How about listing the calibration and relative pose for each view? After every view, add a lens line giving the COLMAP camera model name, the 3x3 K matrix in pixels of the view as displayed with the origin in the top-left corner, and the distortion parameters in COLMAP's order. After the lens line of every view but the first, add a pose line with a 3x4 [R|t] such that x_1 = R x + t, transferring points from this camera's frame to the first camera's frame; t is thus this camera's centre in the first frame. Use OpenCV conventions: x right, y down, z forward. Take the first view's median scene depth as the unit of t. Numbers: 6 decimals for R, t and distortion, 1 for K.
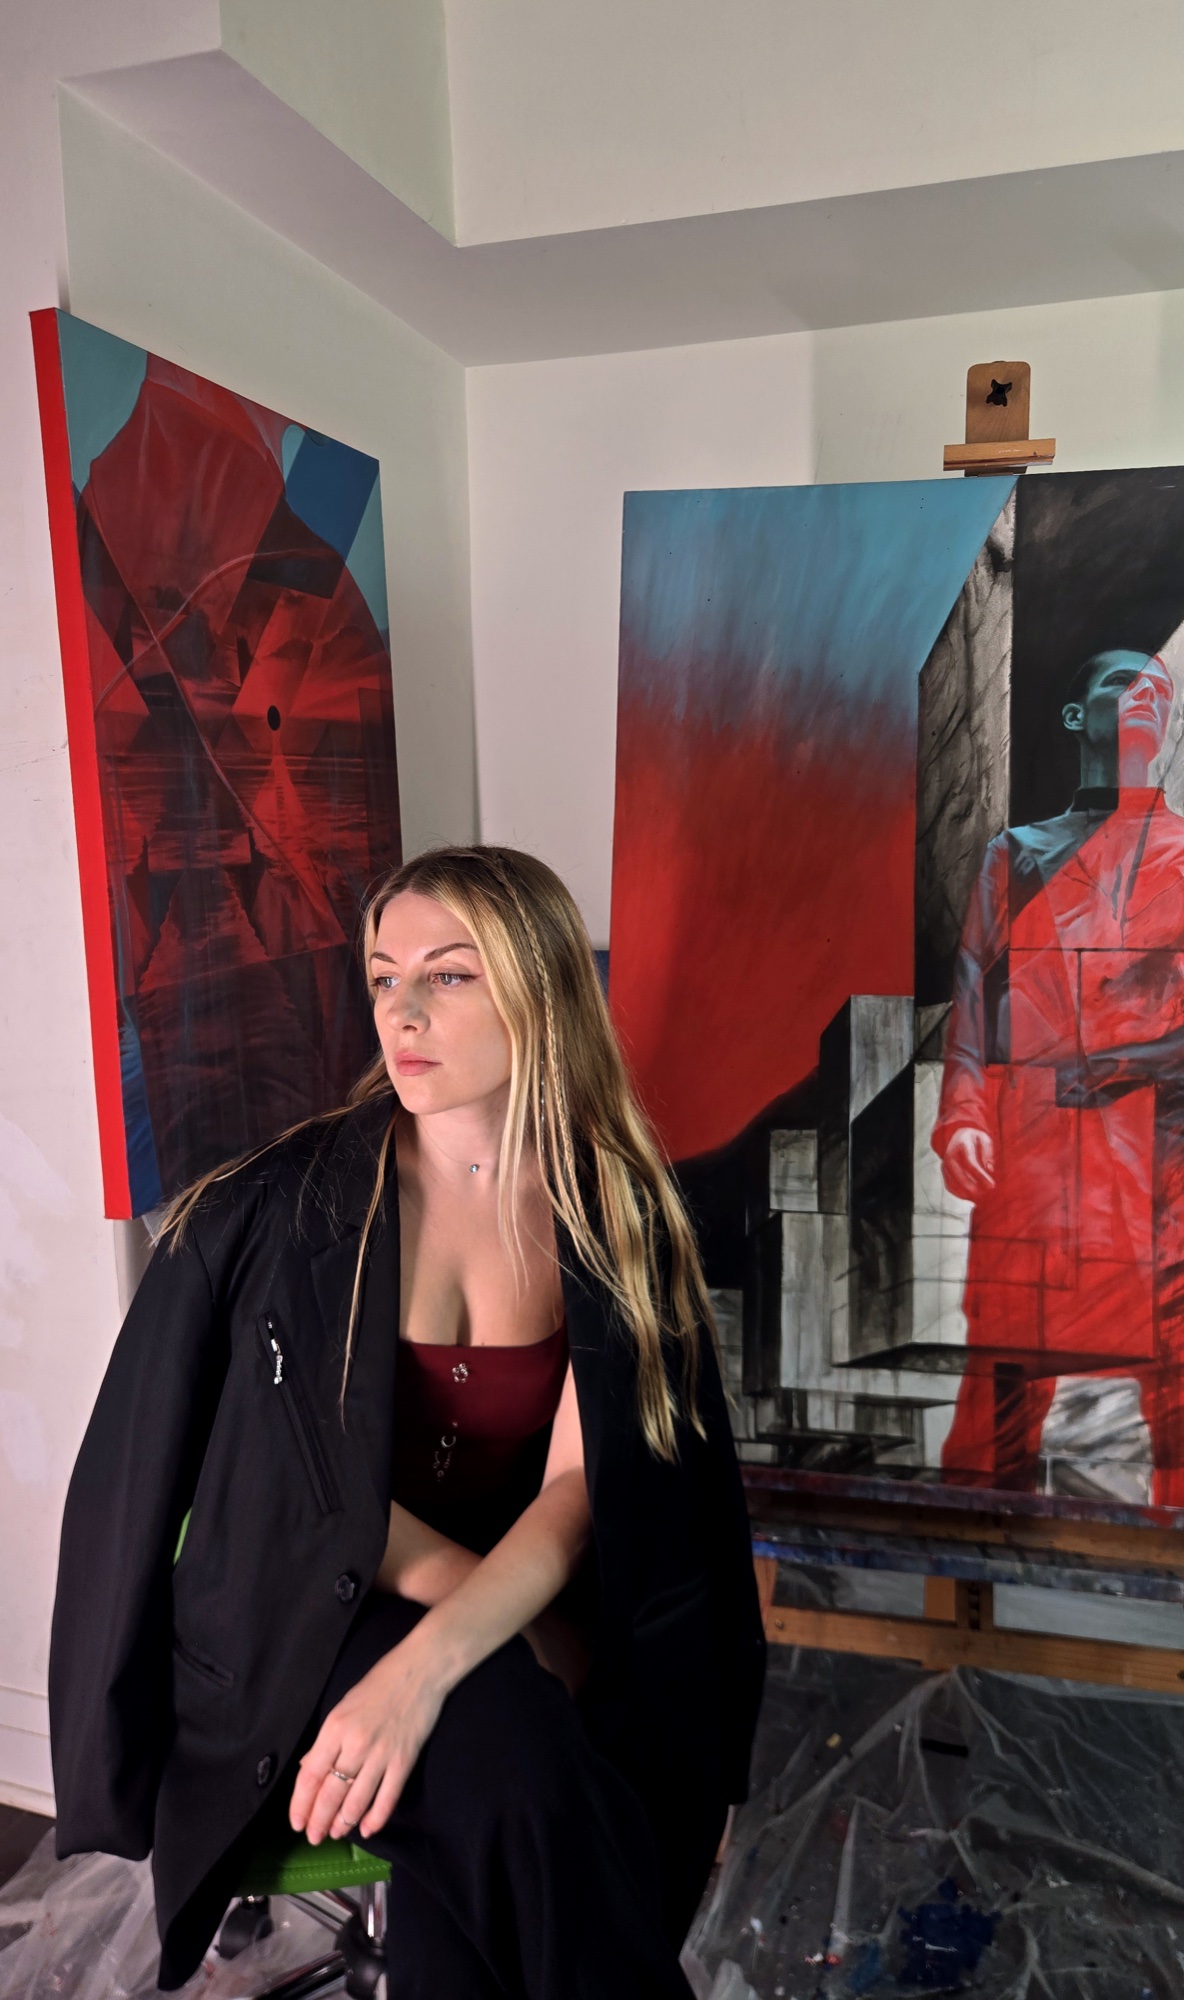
lens RADIAL K [[1483.8, 0, 595.4], [0, 1483.8, 1011.2], [0, 0, 1]] dist [0.023614, -0.013952]
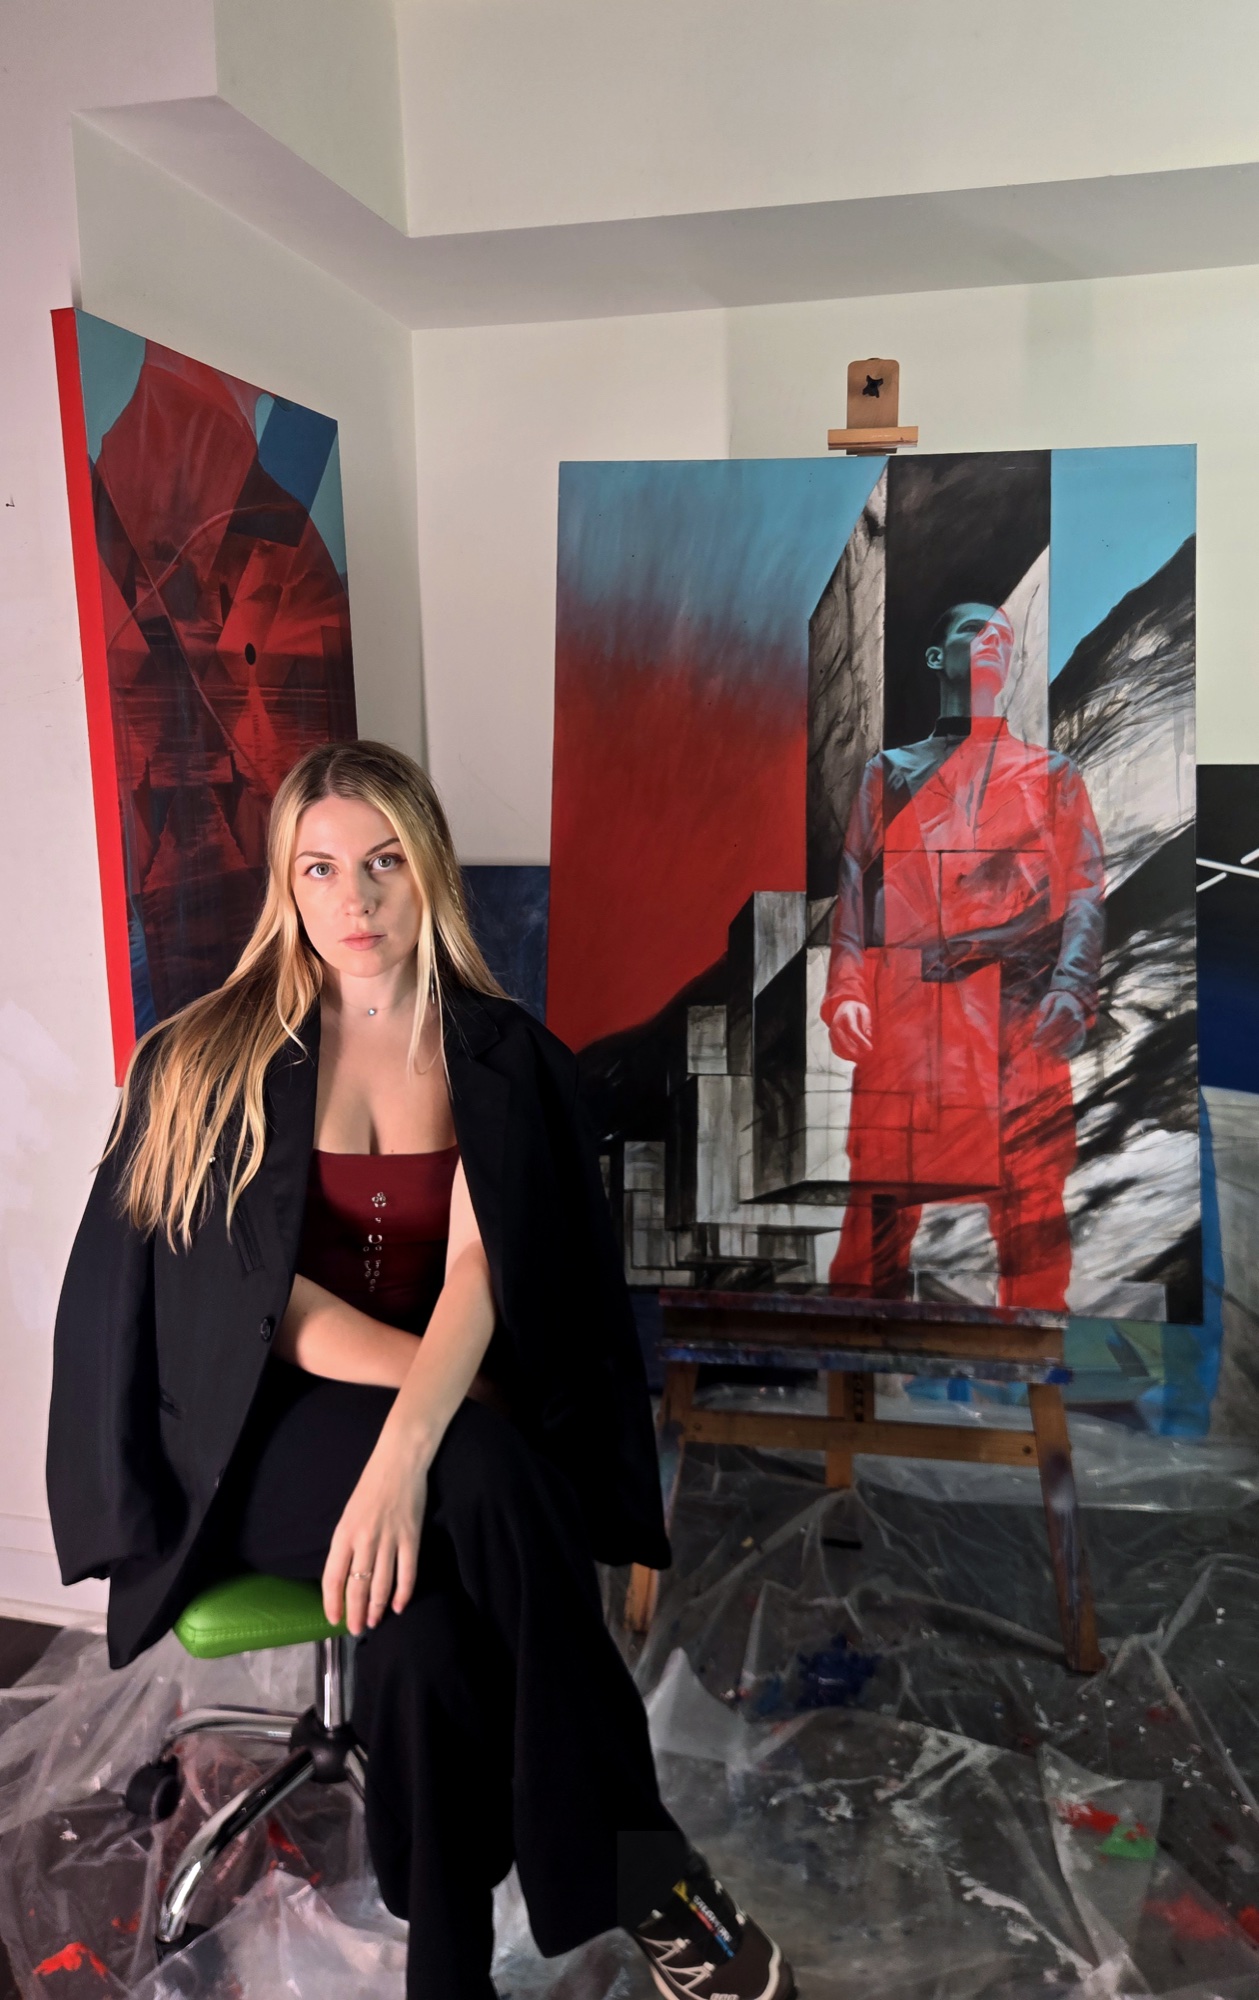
lens RADIAL K [[1848.2, 0, 627.6], [0, 1848.2, 987.1], [0, 0, 1]] dist [0.020141, 0.000000]
pose [[0.998322, -0.006590, 0.057533, -0.013886], [0.006850, 0.999967, -0.004324, 0.071001], [-0.057503, 0.004711, 0.998334, -0.465404]]
